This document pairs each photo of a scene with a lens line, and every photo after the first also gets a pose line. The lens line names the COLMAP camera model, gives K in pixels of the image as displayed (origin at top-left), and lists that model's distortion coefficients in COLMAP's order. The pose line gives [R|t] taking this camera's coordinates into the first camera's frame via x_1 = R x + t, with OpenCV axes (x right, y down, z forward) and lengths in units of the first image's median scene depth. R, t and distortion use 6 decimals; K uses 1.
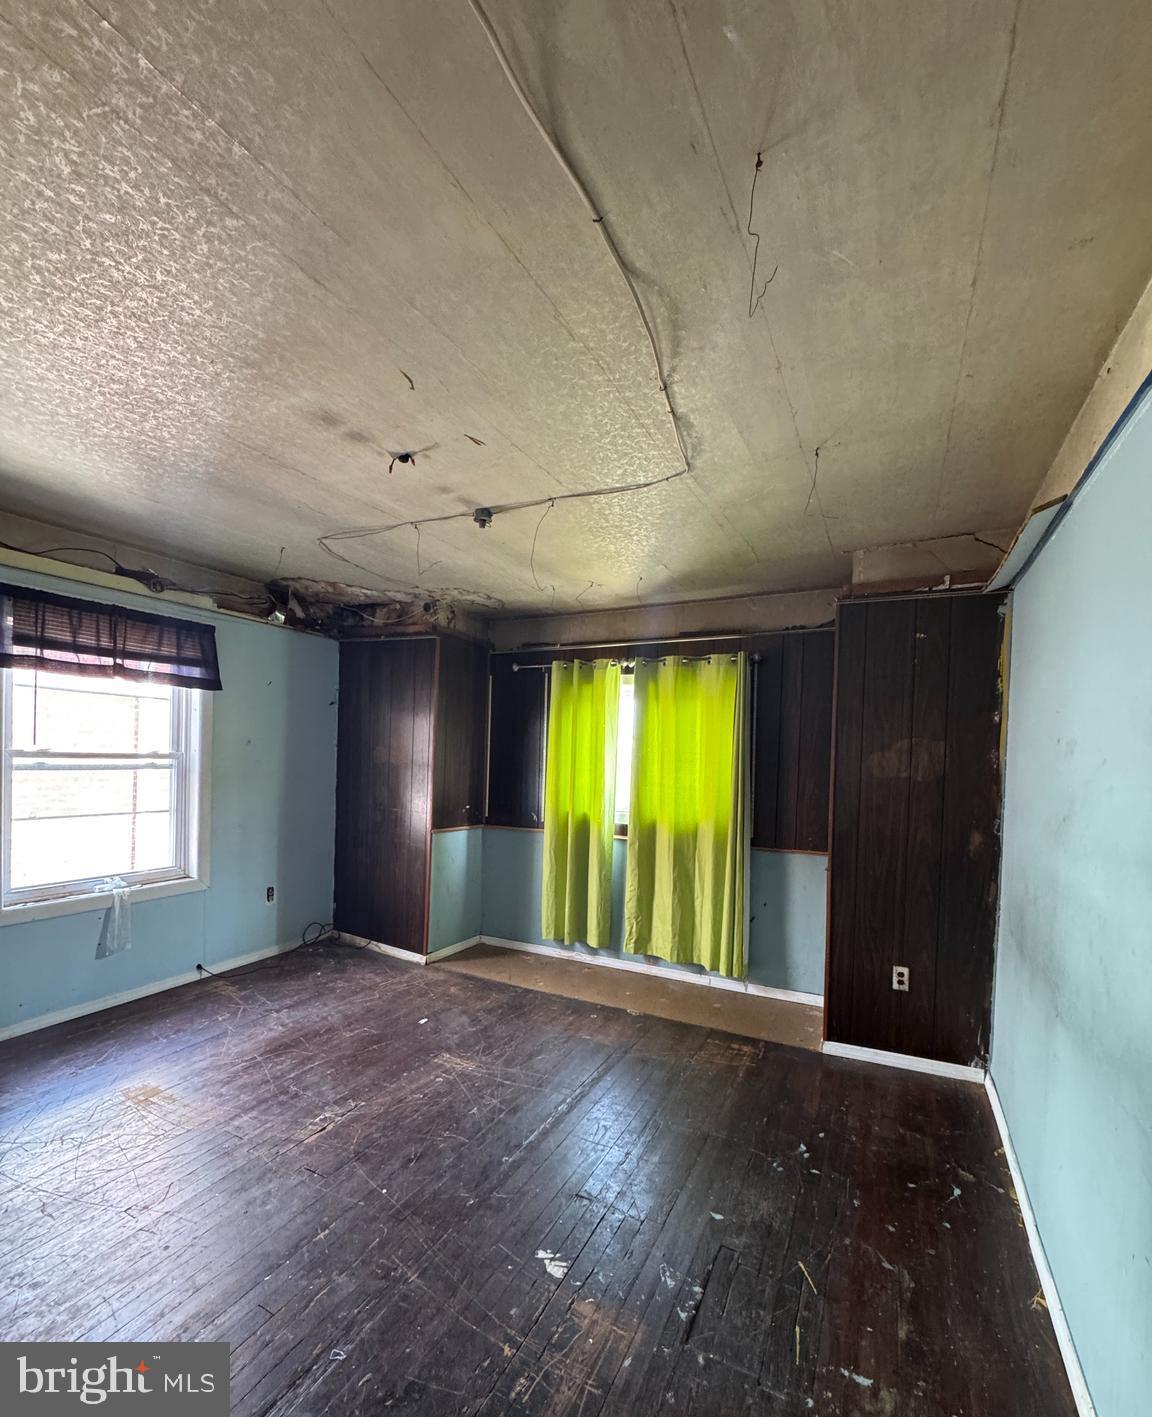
lens RADIAL K [[619.8, 0, 578.7], [0, 619.8, 771.1], [0, 0, 1]] dist [-0.001668, 0.000153]
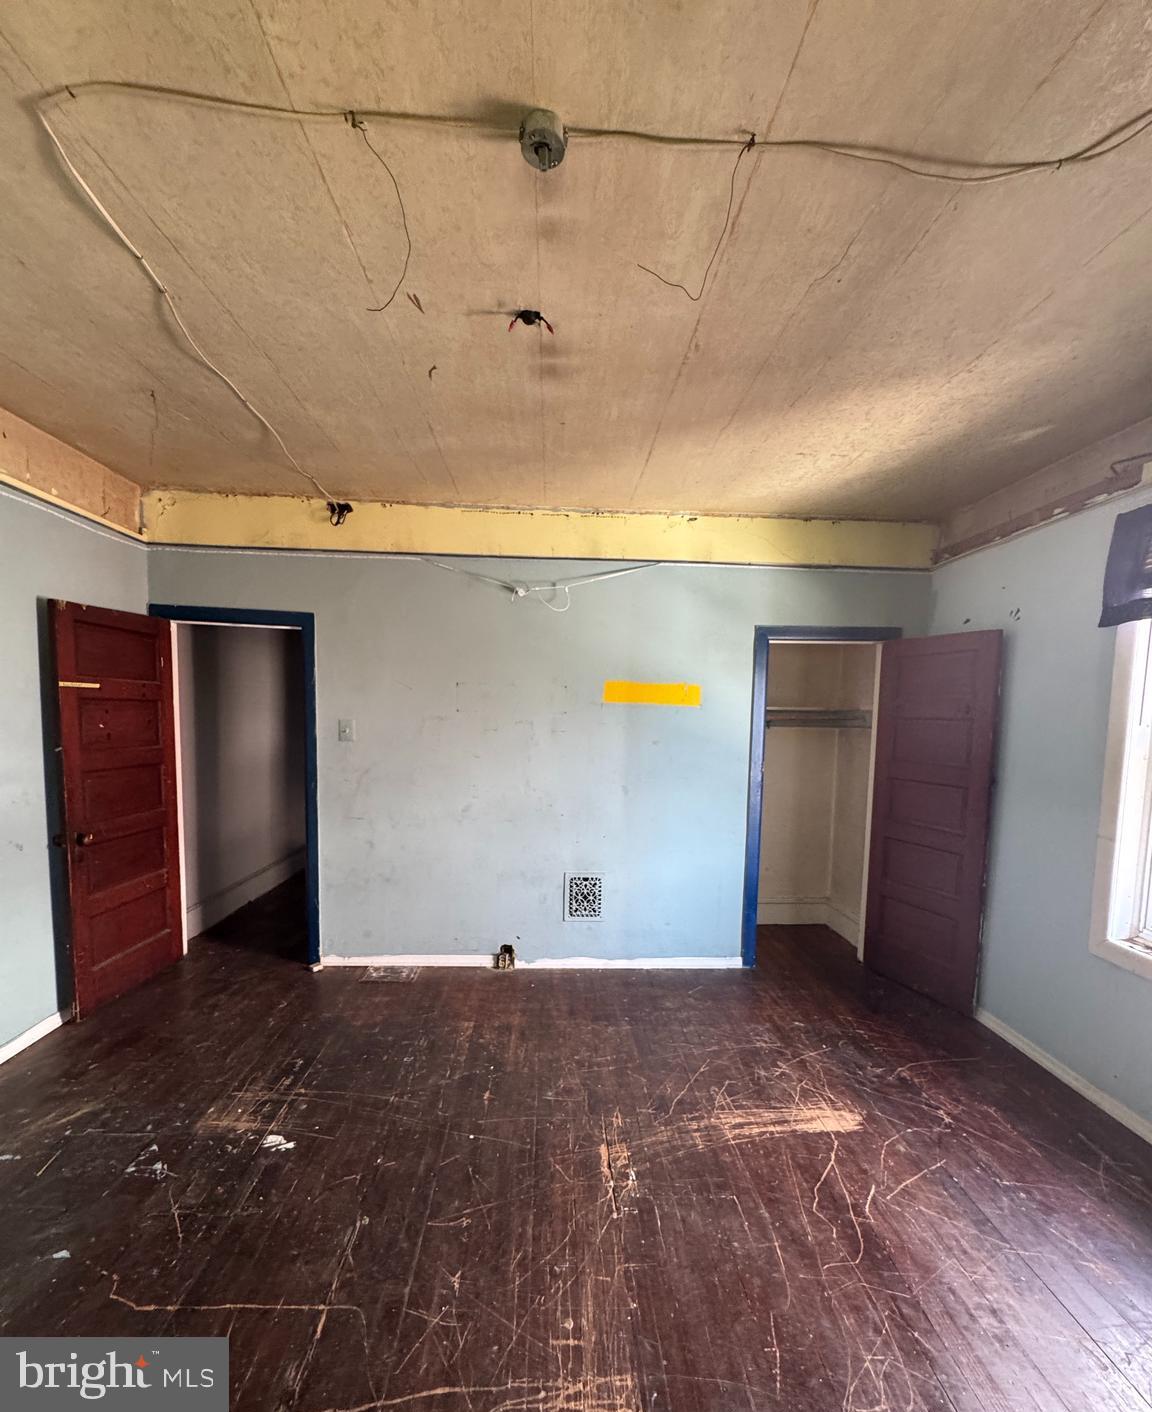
lens RADIAL K [[617.6, 0, 578.7], [0, 617.6, 768.4], [0, 0, 1]] dist [-0.001668, 0.000153]
pose [[-0.867009, -0.008187, -0.498225, 0.036860], [-0.061988, 0.993870, 0.091541, -0.022386], [0.494422, 0.110251, -0.862202, 1.631249]]
